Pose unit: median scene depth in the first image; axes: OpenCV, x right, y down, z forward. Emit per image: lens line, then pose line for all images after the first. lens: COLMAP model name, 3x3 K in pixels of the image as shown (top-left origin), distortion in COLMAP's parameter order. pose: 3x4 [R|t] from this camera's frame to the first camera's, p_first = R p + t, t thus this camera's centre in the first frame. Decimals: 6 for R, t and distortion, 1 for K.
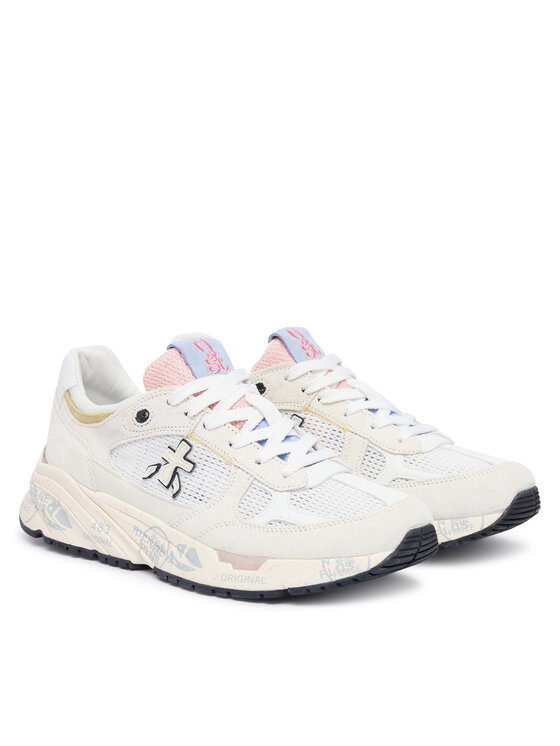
lens RADIAL K [[2016.9, 0, 280.0], [0, 2016.9, 373.0], [0, 0, 1]] dist [-0.089108, -0.127915]
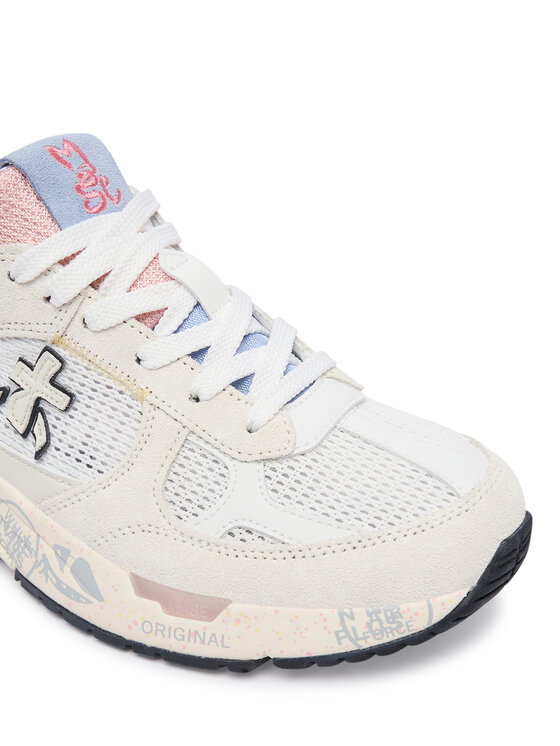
lens RADIAL K [[1076.4, 0, 280.9], [0, 1076.4, 510.8], [0, 0, 1]] dist [-0.036146, -0.060532]
pose [[0.988876, -0.069647, 0.131426, -0.027312], [0.011505, 0.916765, 0.399262, -0.039852], [-0.148294, -0.393308, 0.907368, 0.725066]]
